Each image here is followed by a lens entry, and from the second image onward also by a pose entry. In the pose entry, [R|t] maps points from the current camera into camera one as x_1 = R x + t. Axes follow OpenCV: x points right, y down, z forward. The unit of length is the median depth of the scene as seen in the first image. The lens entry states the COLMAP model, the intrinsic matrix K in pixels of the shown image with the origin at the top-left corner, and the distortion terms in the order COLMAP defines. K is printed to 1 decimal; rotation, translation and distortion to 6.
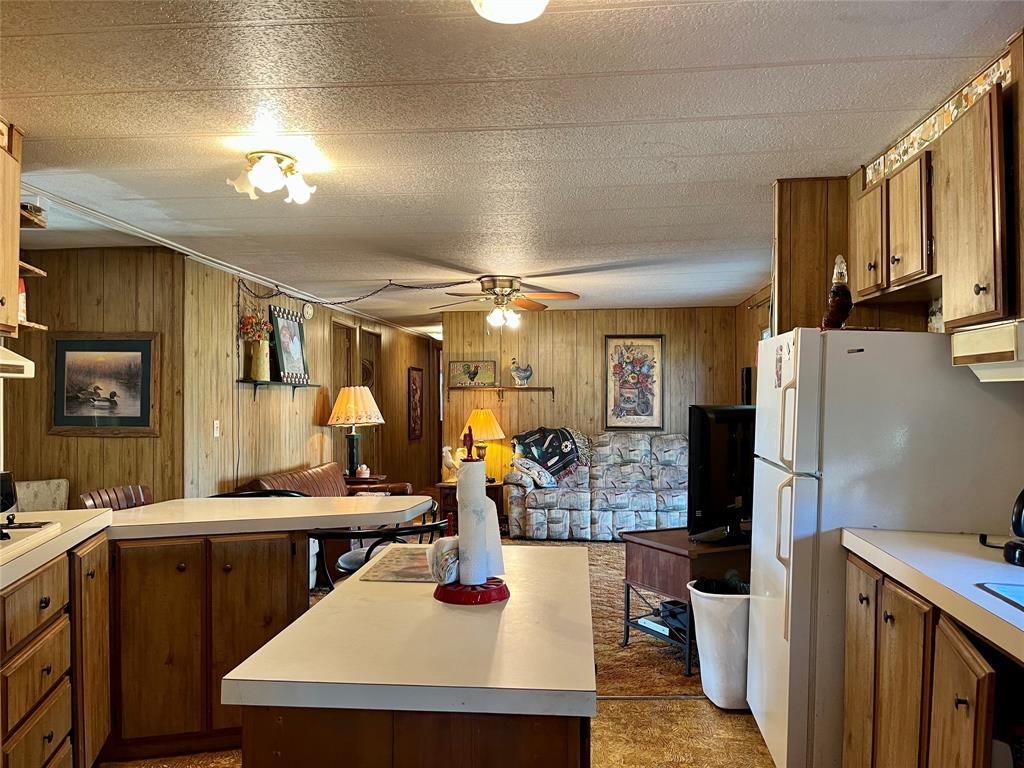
lens RADIAL K [[765.5, 0, 518.9], [0, 765.5, 382.4], [0, 0, 1]] dist [0.054417, -0.075322]
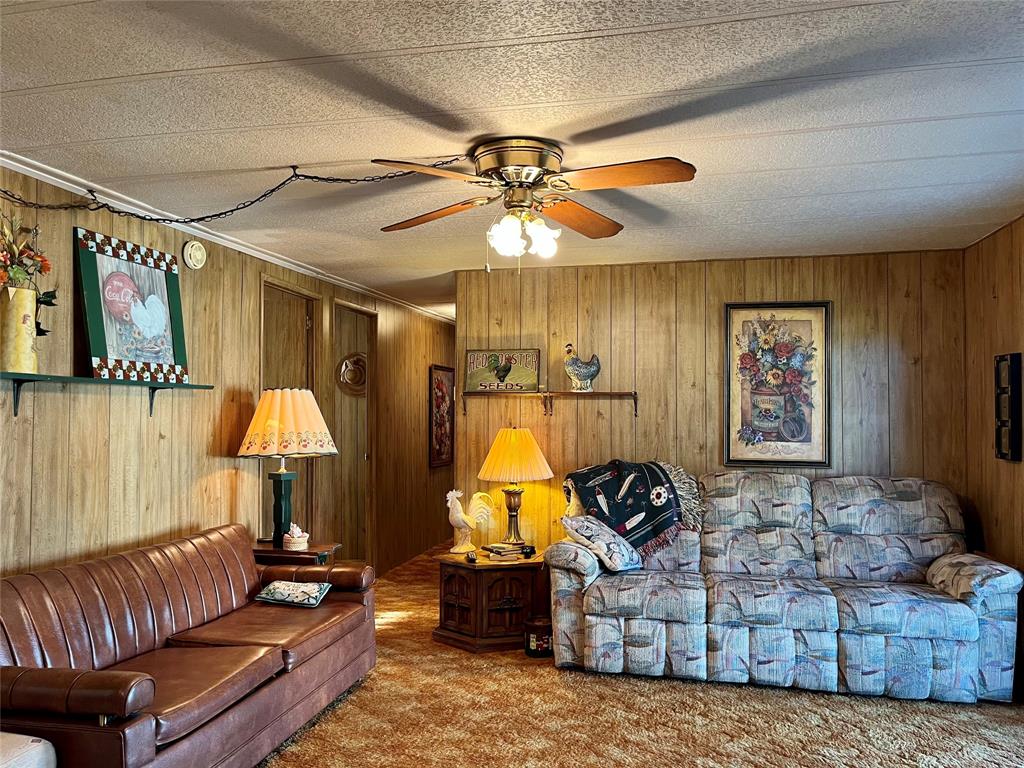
lens RADIAL K [[765.5, 0, 516.2], [0, 765.5, 389.4], [0, 0, 1]] dist [0.054417, -0.075322]
pose [[0.993636, 0.001702, -0.112624, 0.028114], [-0.002149, 0.999990, -0.003849, 0.009443], [0.112617, 0.004066, 0.993630, 0.564448]]
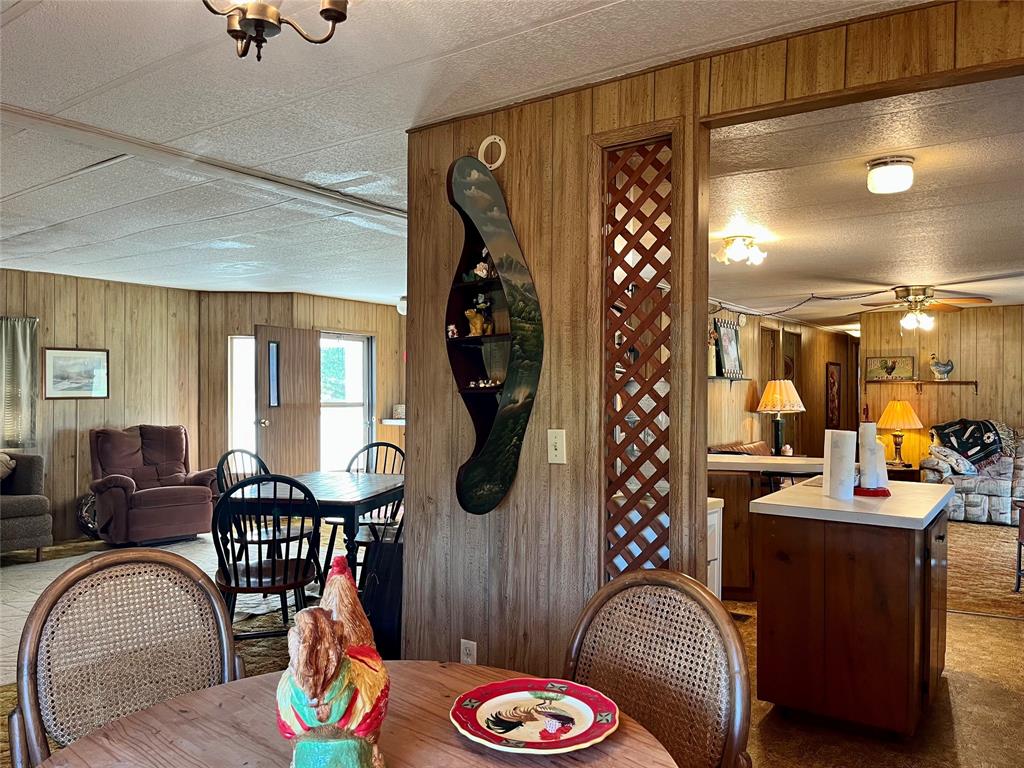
lens RADIAL K [[765.5, 0, 511.0], [0, 765.5, 387.2], [0, 0, 1]] dist [0.054417, -0.075322]
pose [[0.862984, 0.007068, -0.505182, 0.042836], [0.001228, 0.999870, 0.016086, -0.004351], [0.505230, -0.014502, 0.862863, -0.332670]]
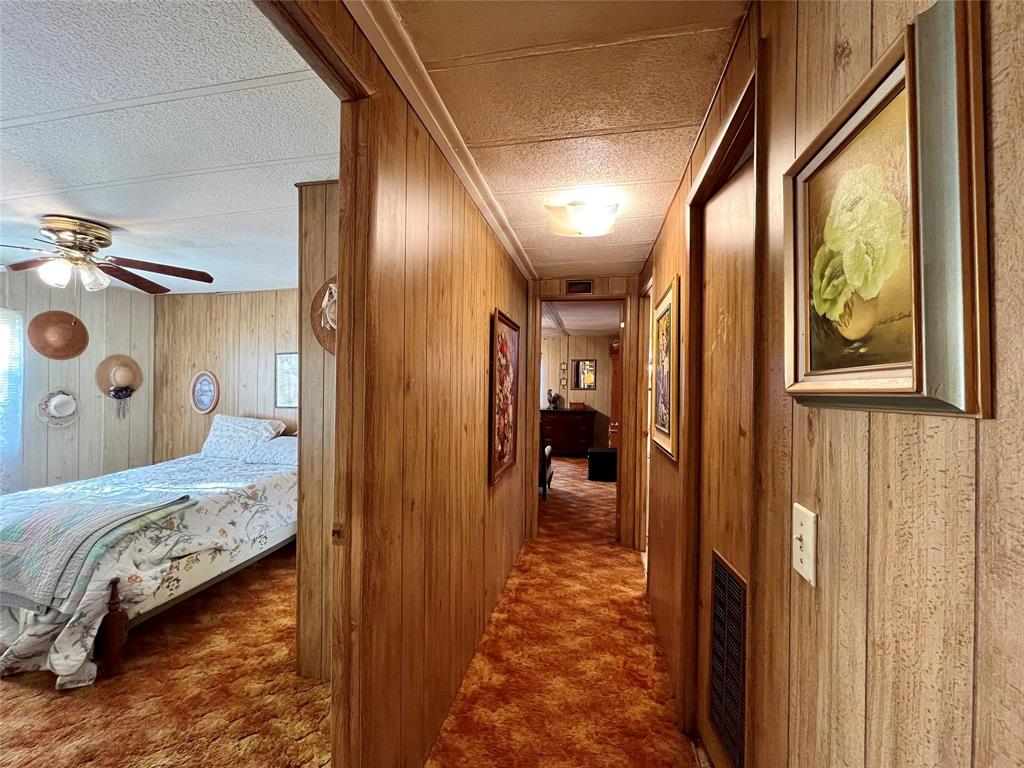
lens RADIAL K [[413.5, 0, 514.4], [0, 413.5, 381.3], [0, 0, 1]] dist [-0.003615, 0.000057]
pose [[0.996185, 0.023936, -0.083920, -0.208903], [-0.022594, 0.999602, 0.016907, 0.026220], [0.084291, -0.014947, 0.996329, 1.443398]]
